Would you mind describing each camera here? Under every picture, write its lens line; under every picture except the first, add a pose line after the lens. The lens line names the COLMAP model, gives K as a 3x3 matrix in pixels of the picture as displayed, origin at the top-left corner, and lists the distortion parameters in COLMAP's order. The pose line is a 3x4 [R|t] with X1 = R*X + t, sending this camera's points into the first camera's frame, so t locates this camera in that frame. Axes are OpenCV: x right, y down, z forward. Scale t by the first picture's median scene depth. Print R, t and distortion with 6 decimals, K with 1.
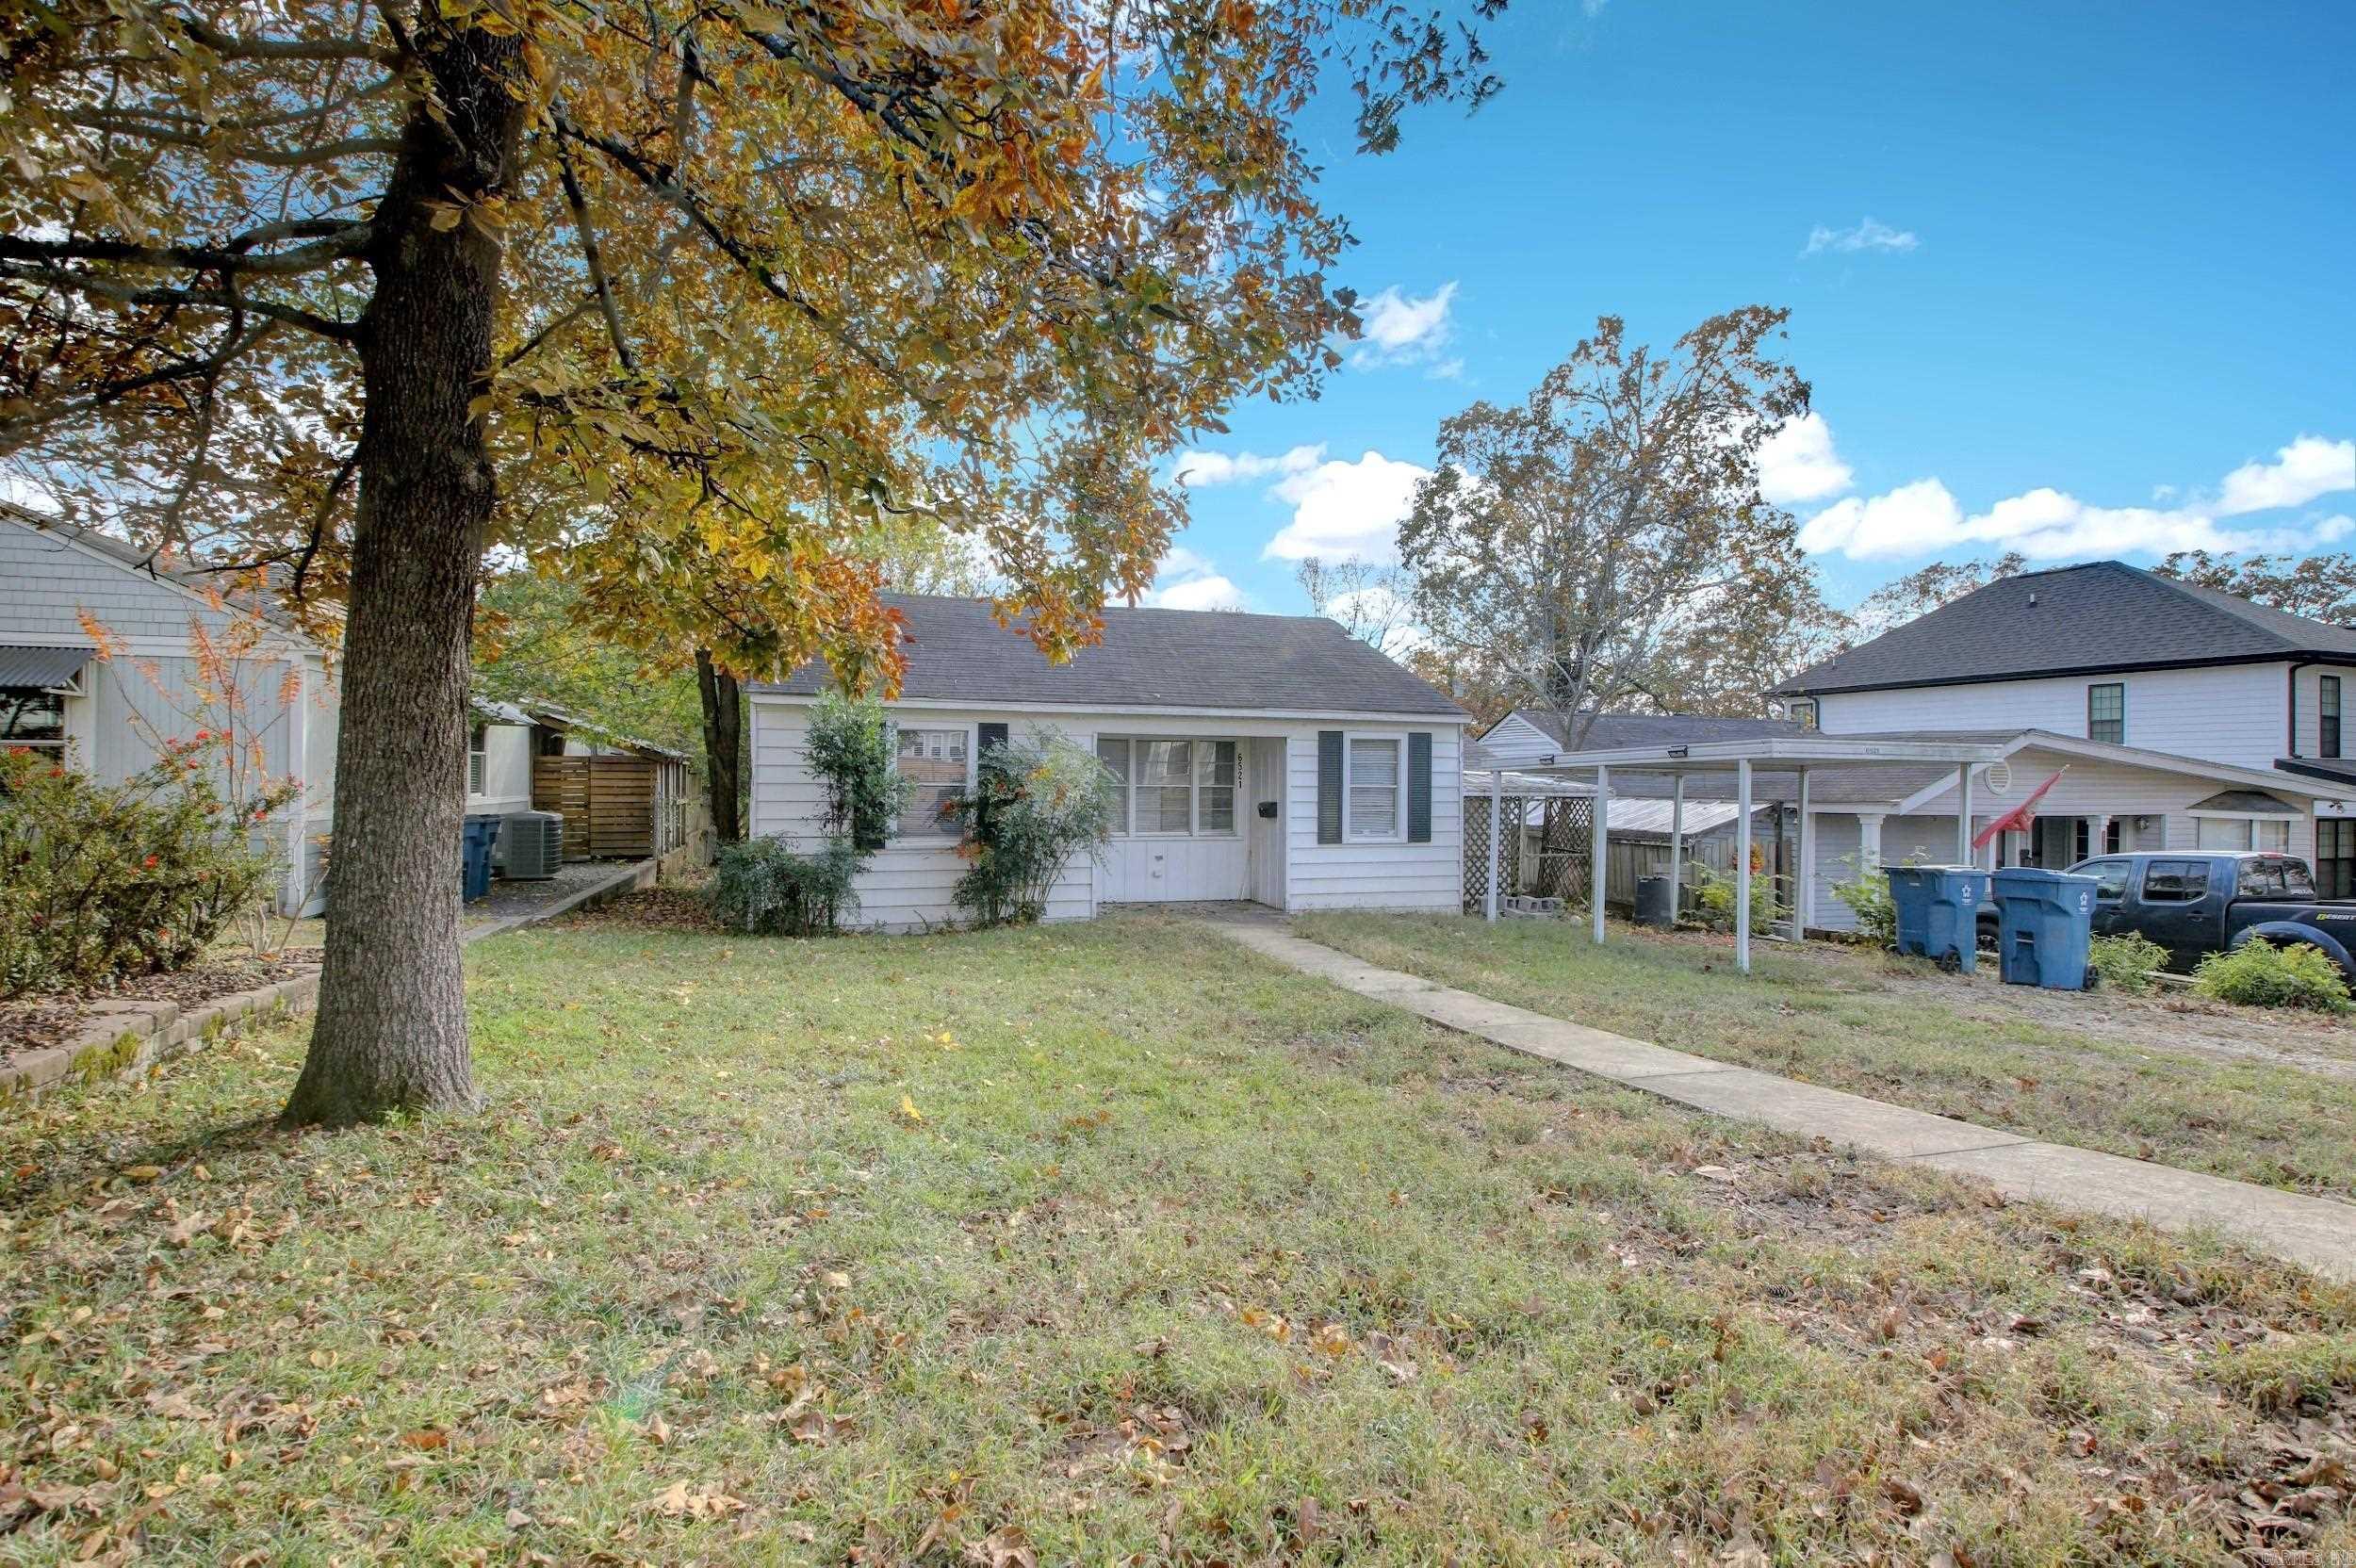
lens RADIAL K [[1087.6, 0, 1178.9], [0, 1087.6, 770.1], [0, 0, 1]] dist [0.023045, -0.022626]
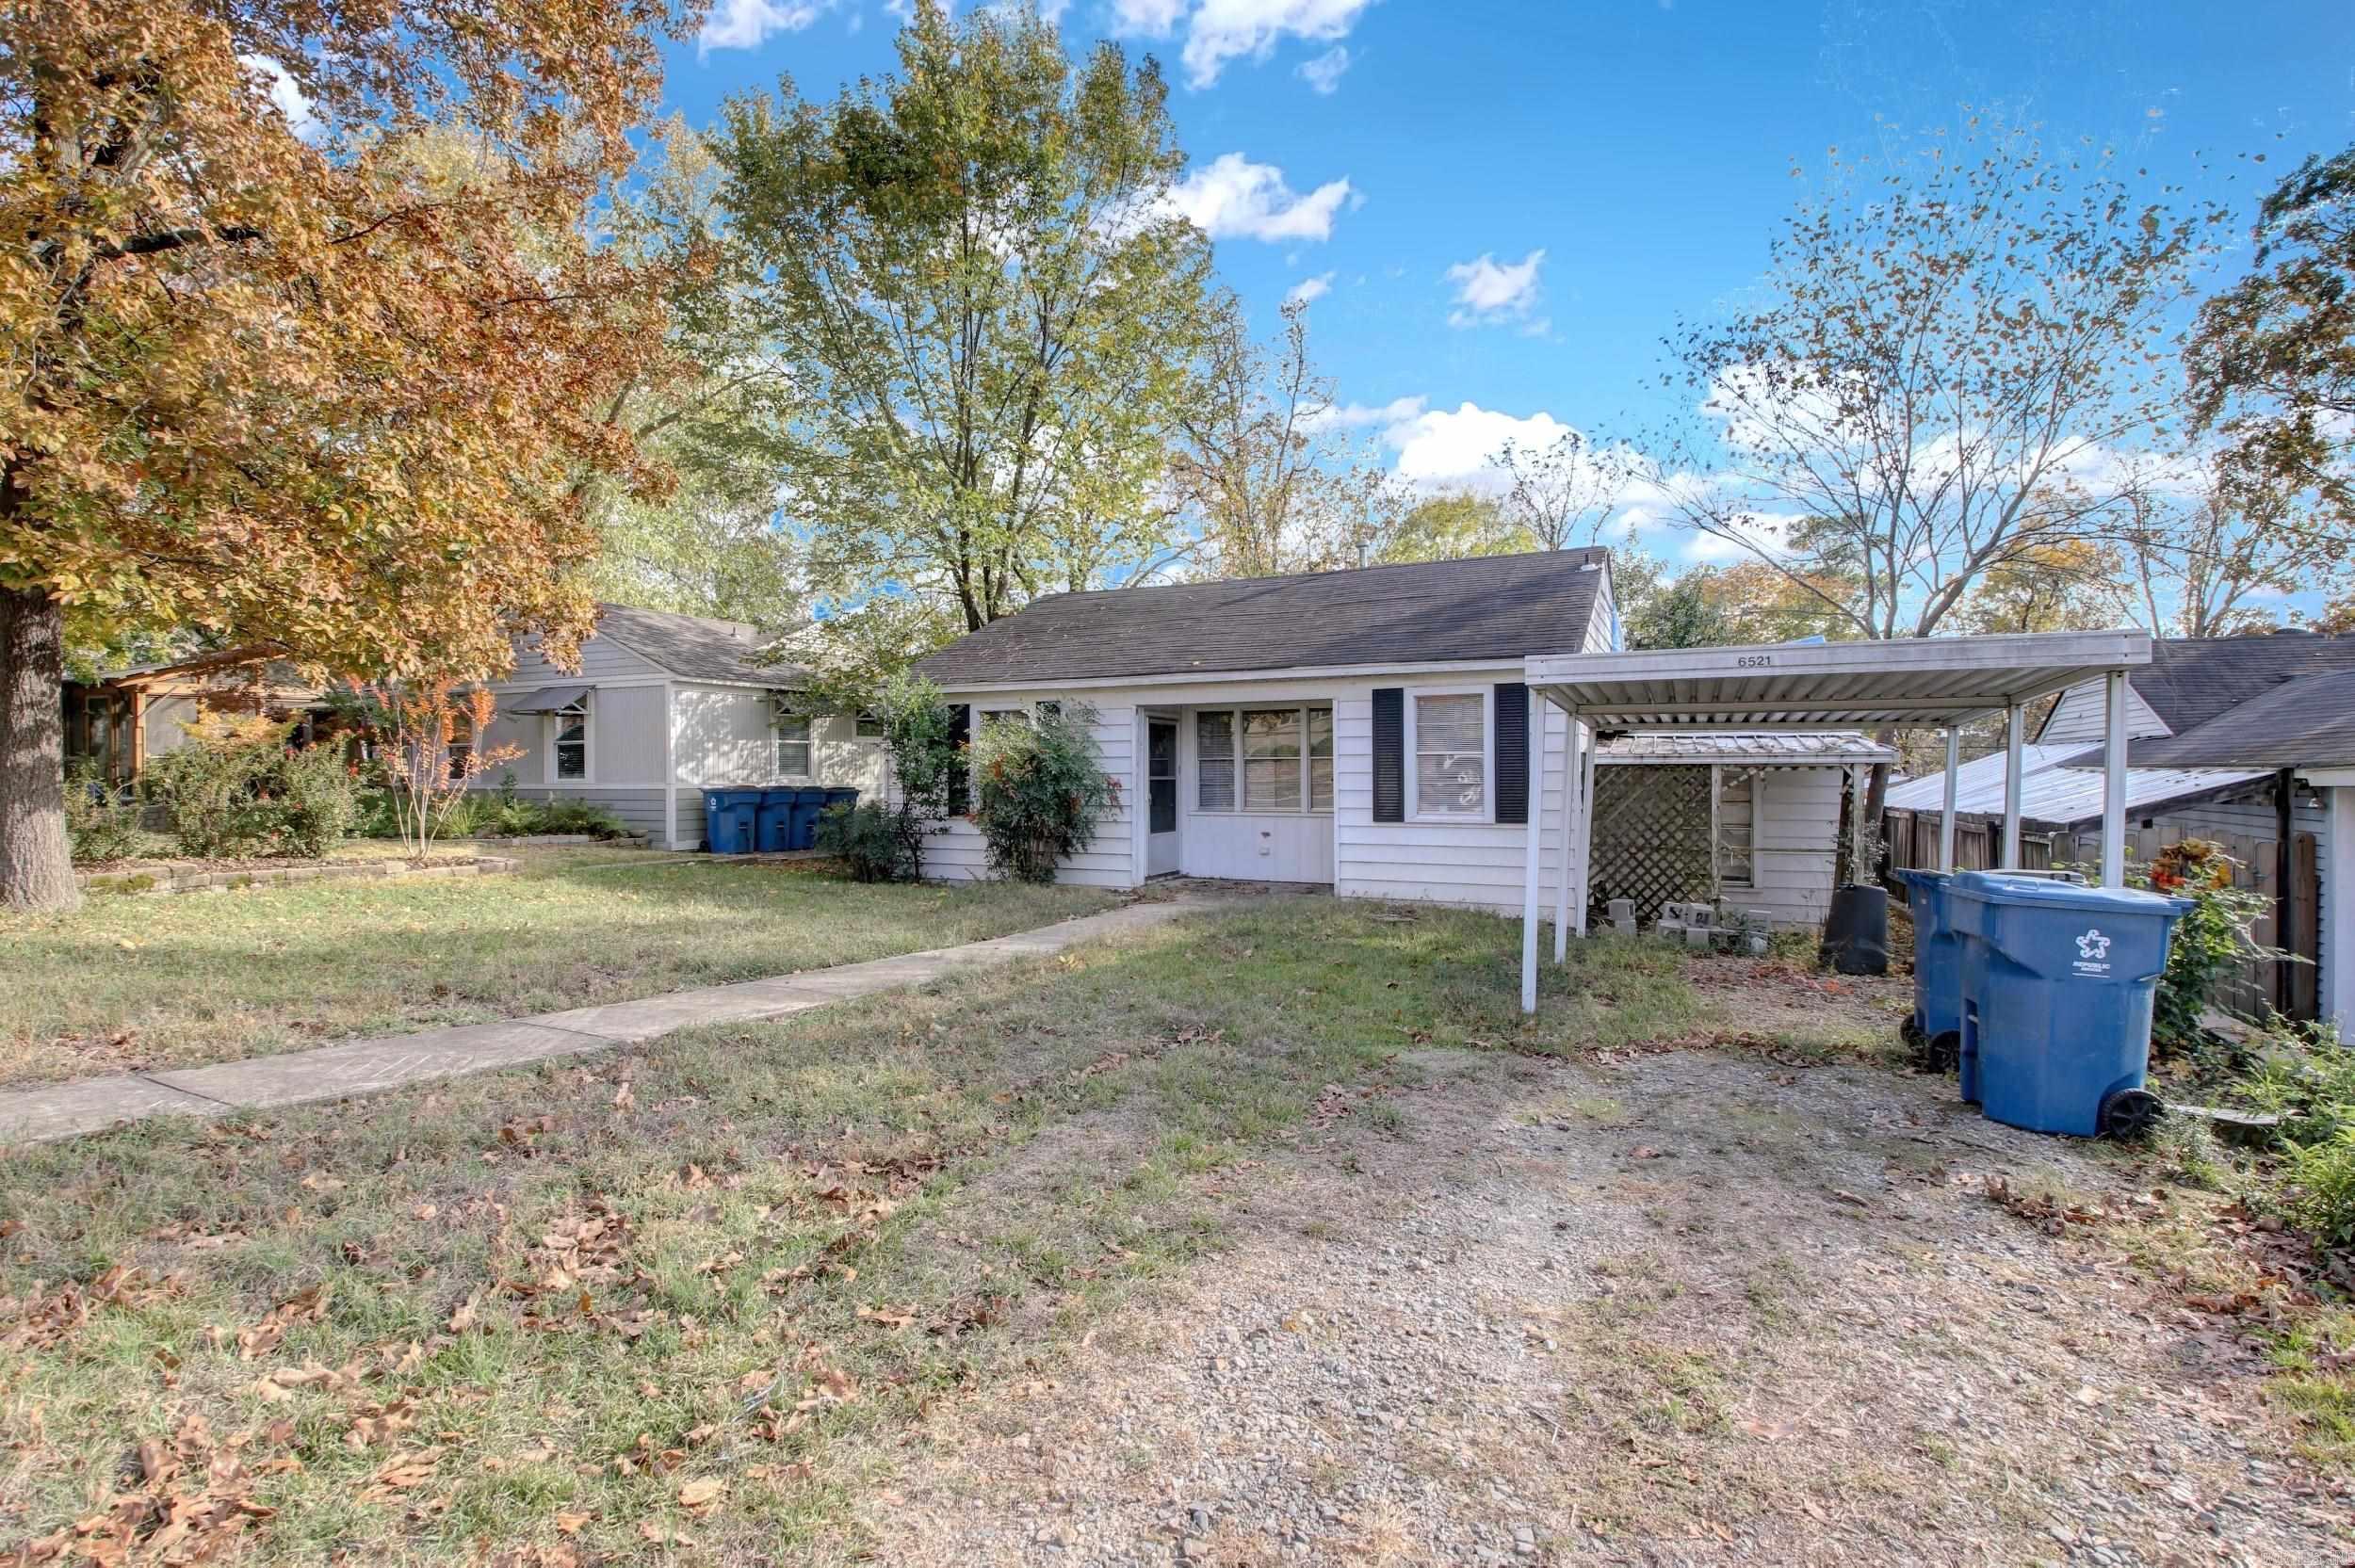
lens RADIAL K [[1087.0, 0, 1178.4], [0, 1087.0, 770.1], [0, 0, 1]] dist [0.023045, -0.022626]
pose [[0.738627, -0.013487, -0.673979, 0.591929], [0.016194, 0.999866, -0.002261, 0.027077], [0.673919, -0.009245, 0.738747, 0.264383]]
